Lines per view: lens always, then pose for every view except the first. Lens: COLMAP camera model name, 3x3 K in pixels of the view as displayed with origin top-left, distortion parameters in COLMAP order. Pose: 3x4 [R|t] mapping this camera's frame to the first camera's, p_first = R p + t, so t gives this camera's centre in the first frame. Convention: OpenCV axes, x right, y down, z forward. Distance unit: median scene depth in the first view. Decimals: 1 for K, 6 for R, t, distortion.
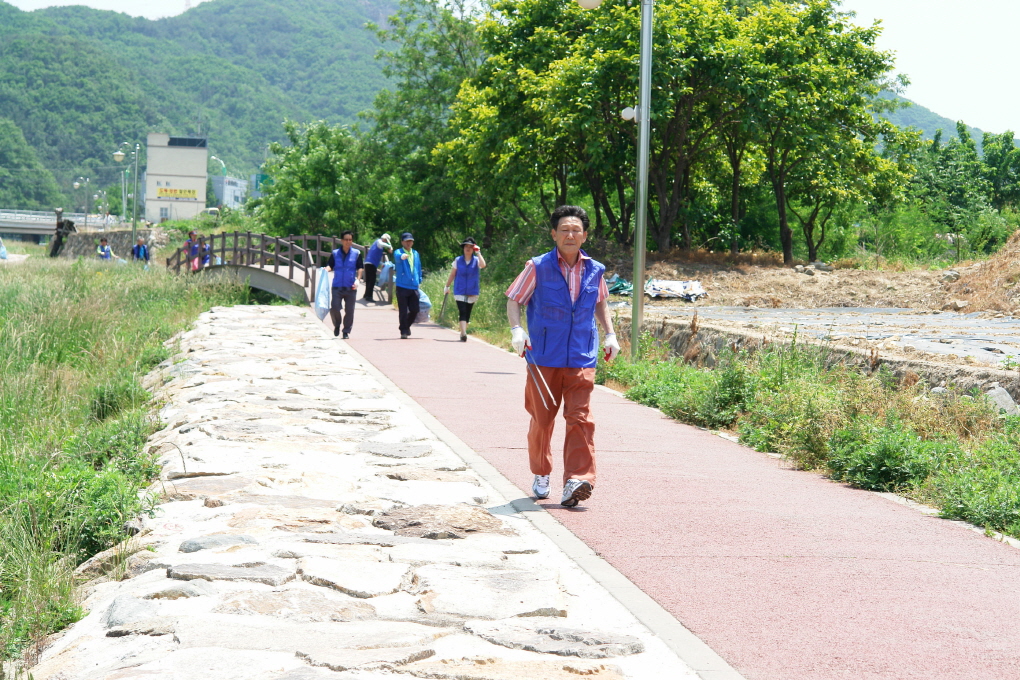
lens RADIAL K [[2563.6, 0, 510.1], [0, 2563.6, 339.2], [0, 0, 1]] dist [-0.003125, 0.000000]
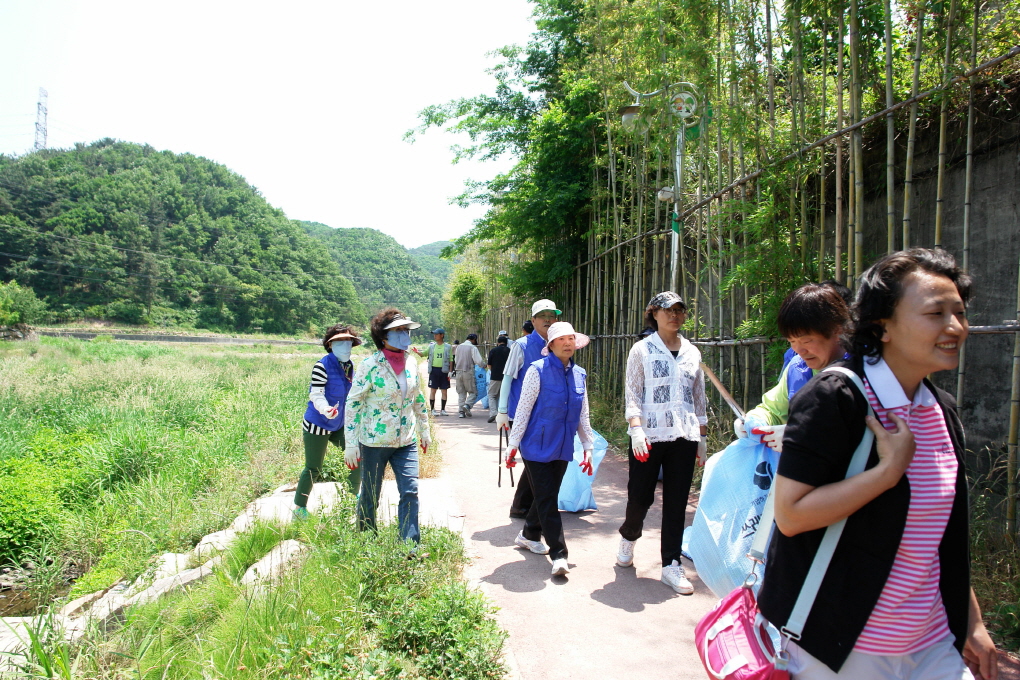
lens RADIAL K [[735.8, 0, 509.5], [0, 735.8, 342.7], [0, 0, 1]] dist [-0.000356, -0.000035]
pose [[0.999842, 0.001456, 0.017699, -0.087255], [-0.000853, 0.999420, -0.034047, -0.019178], [-0.017739, 0.034026, 0.999264, 0.516073]]
